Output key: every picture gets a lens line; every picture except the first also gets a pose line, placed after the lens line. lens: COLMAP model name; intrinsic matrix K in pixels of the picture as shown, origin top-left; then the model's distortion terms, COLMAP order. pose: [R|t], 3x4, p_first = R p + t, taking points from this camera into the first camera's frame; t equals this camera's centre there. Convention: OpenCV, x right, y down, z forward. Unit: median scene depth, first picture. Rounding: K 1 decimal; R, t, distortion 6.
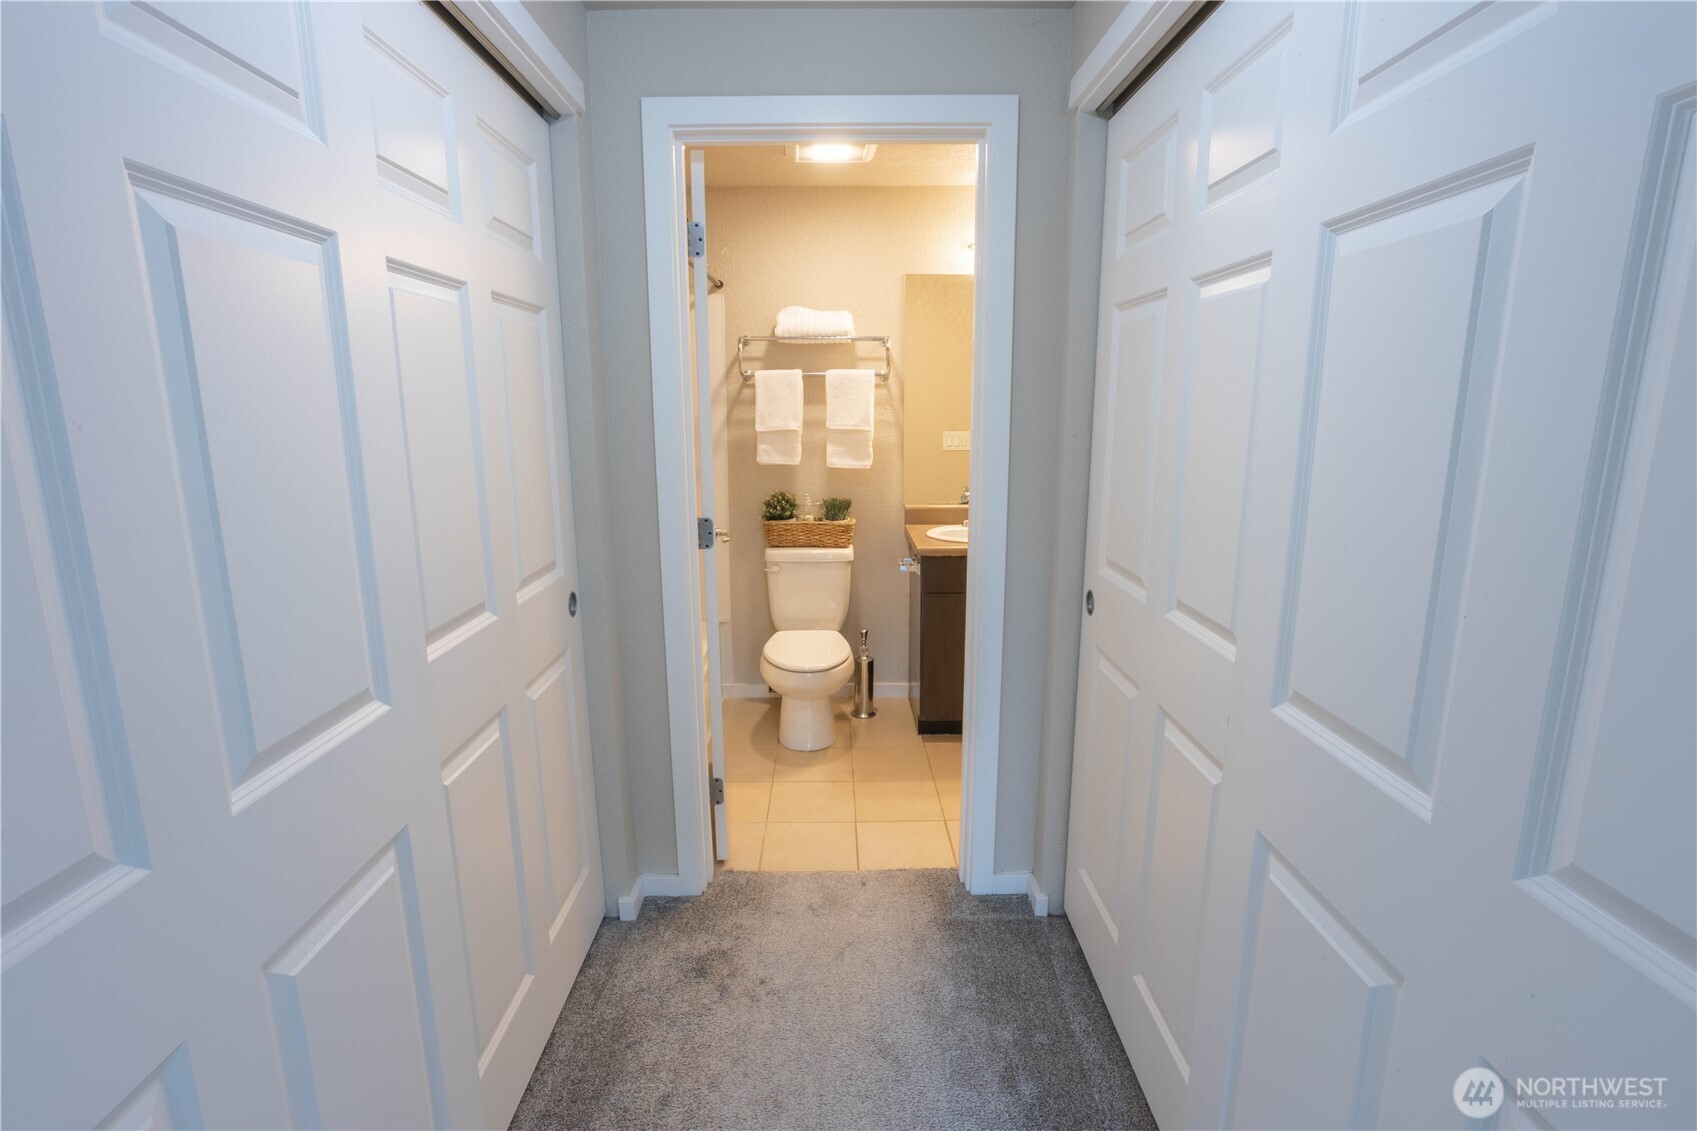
lens RADIAL K [[818.6, 0, 833.8], [0, 818.6, 566.6], [0, 0, 1]] dist [-0.070061, 0.035713]
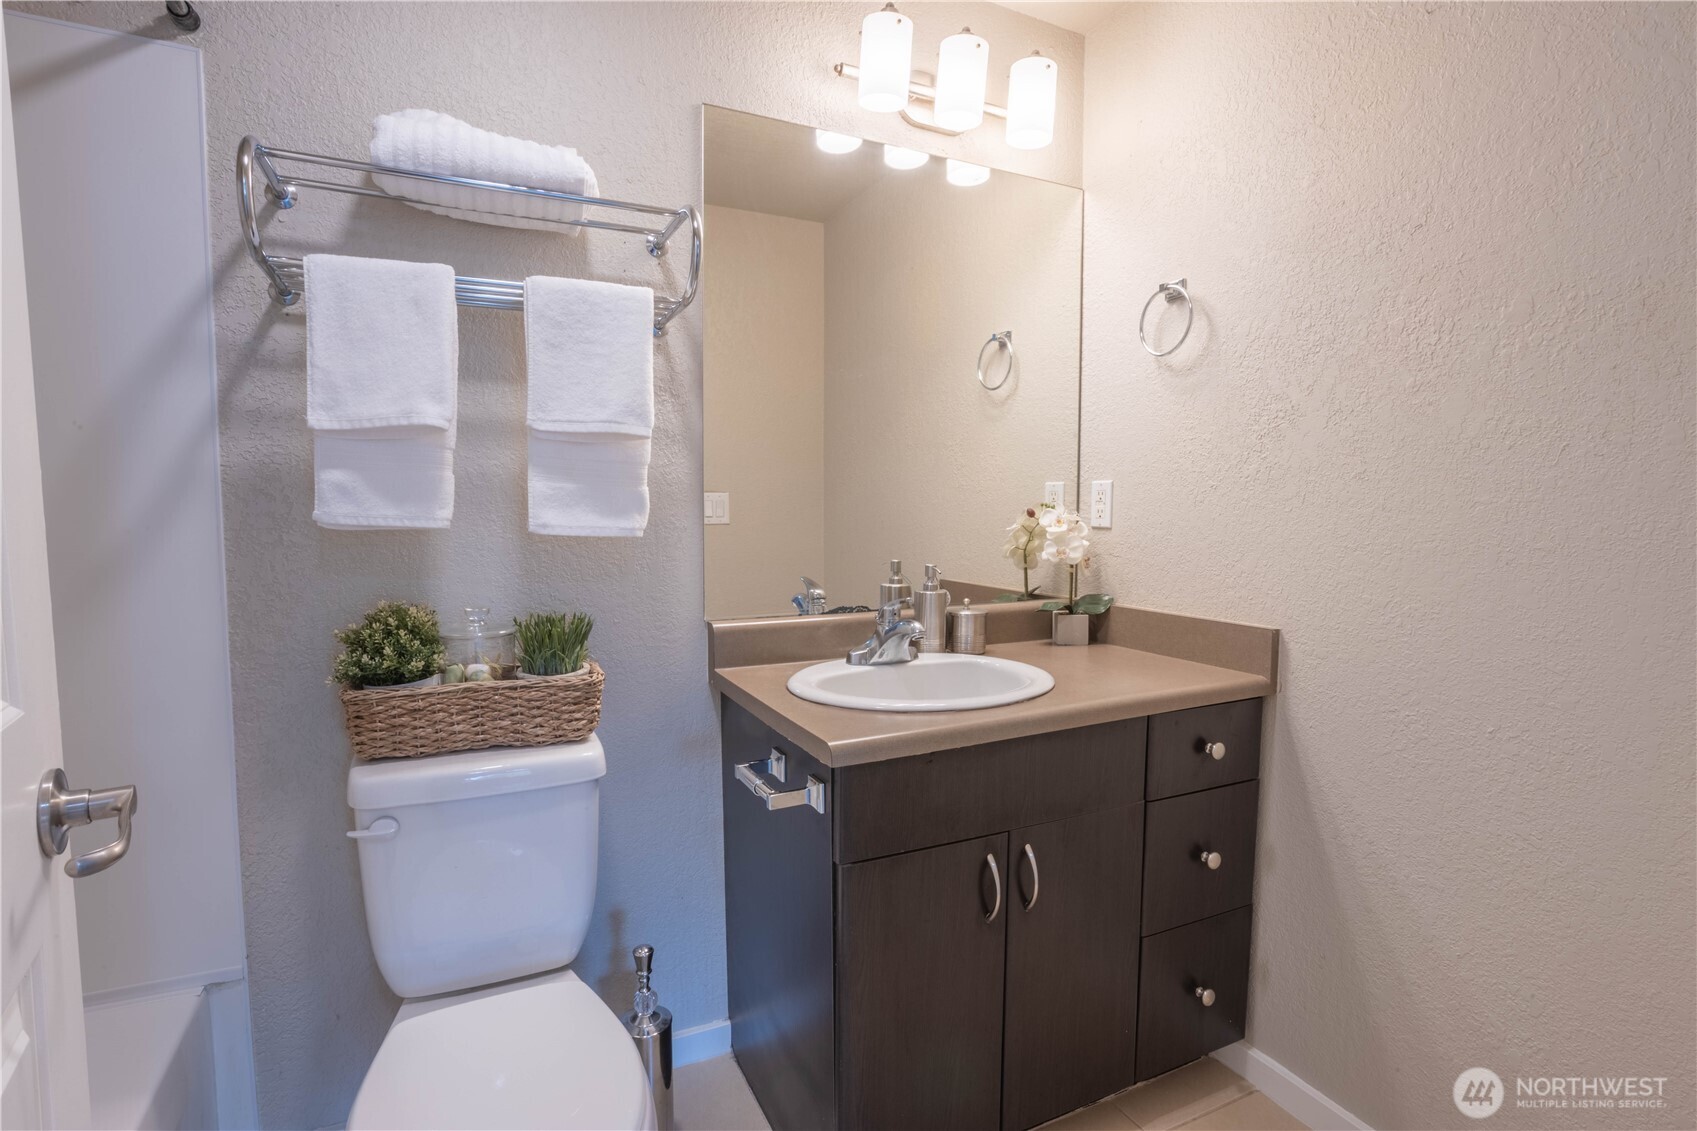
lens RADIAL K [[818.6, 0, 833.8], [0, 818.6, 566.6], [0, 0, 1]] dist [-0.070061, 0.035713]
pose [[0.902369, -0.026119, 0.430173, -0.042082], [0.079737, 0.991047, -0.107090, -0.055625], [-0.423524, 0.130935, 0.896372, 0.604600]]
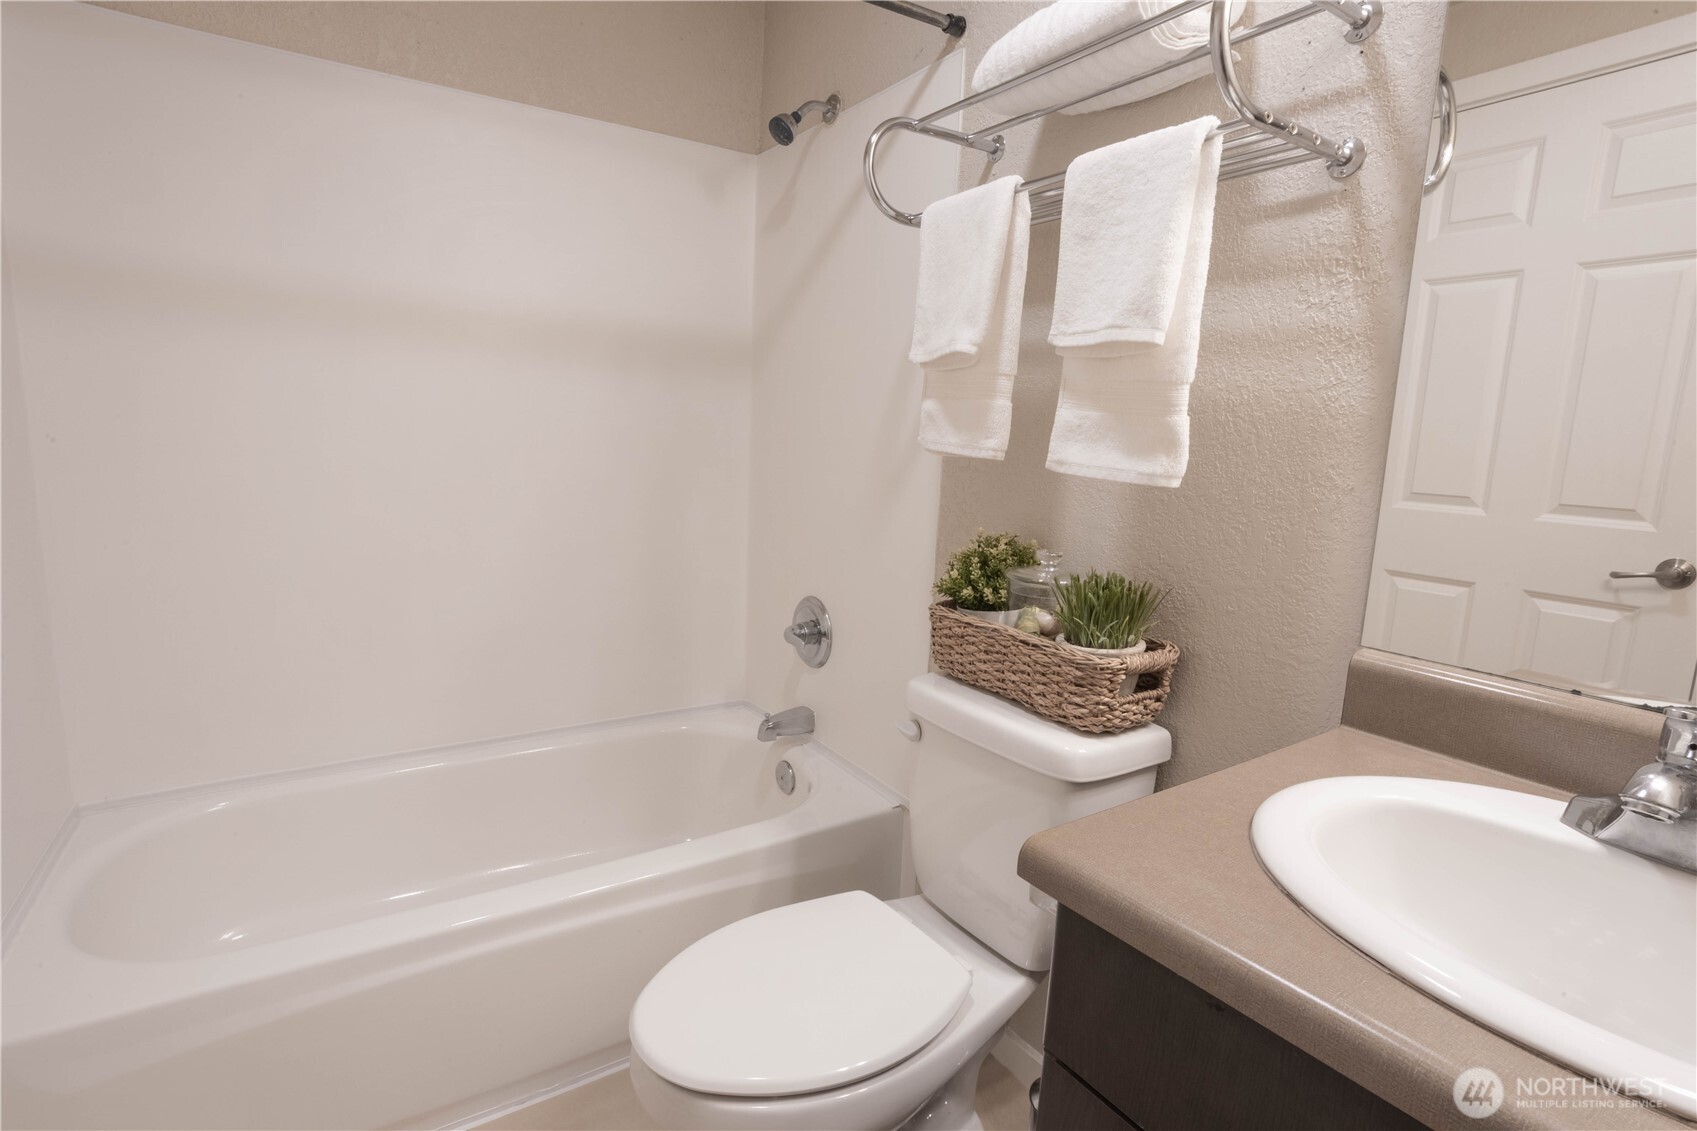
lens RADIAL K [[818.6, 0, 833.8], [0, 818.6, 566.6], [0, 0, 1]] dist [-0.070061, 0.035713]
pose [[0.556955, 0.160625, -0.814862, 0.205626], [-0.202493, 0.977775, 0.054335, -0.084697], [0.805480, 0.134741, 0.577102, 0.745700]]
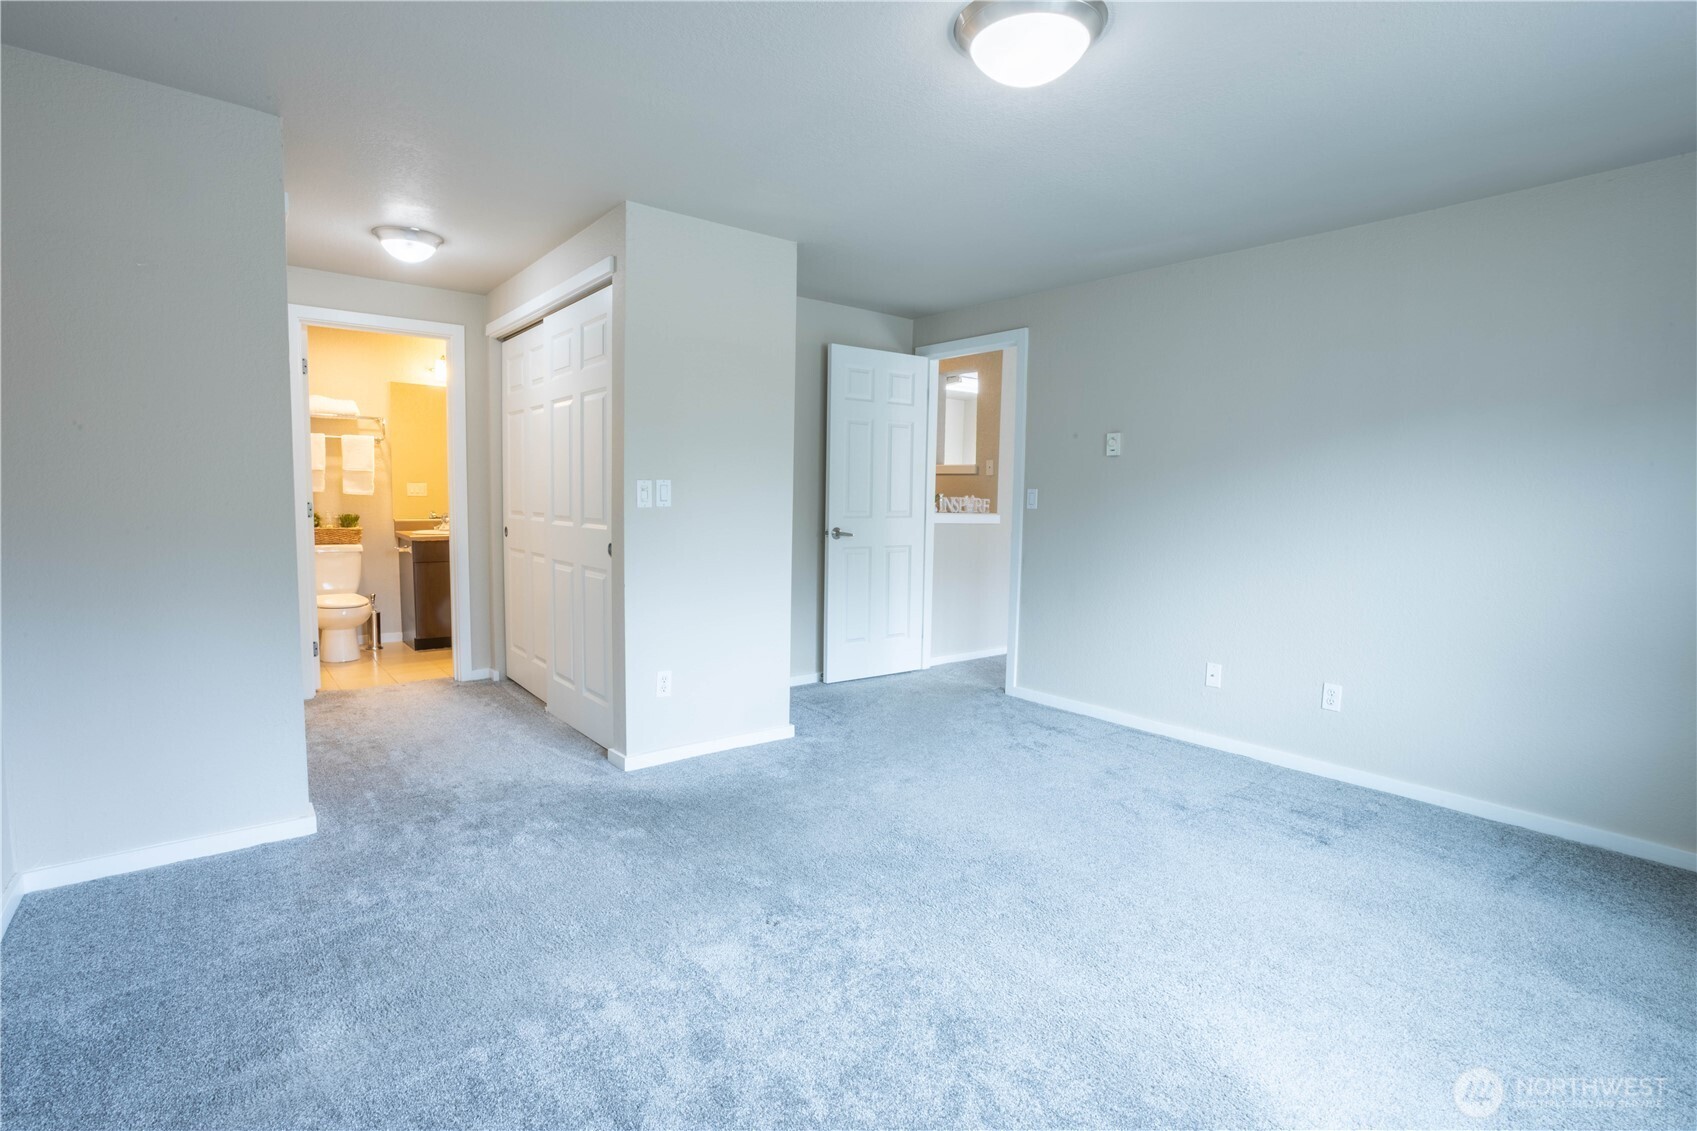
lens RADIAL K [[818.6, 0, 833.8], [0, 818.6, 566.6], [0, 0, 1]] dist [-0.070061, 0.035713]
pose [[0.784545, -0.036860, 0.618975, -0.232623], [0.102151, 0.992276, -0.070385, 0.232361], [-0.611599, 0.118449, 0.782251, -0.821228]]
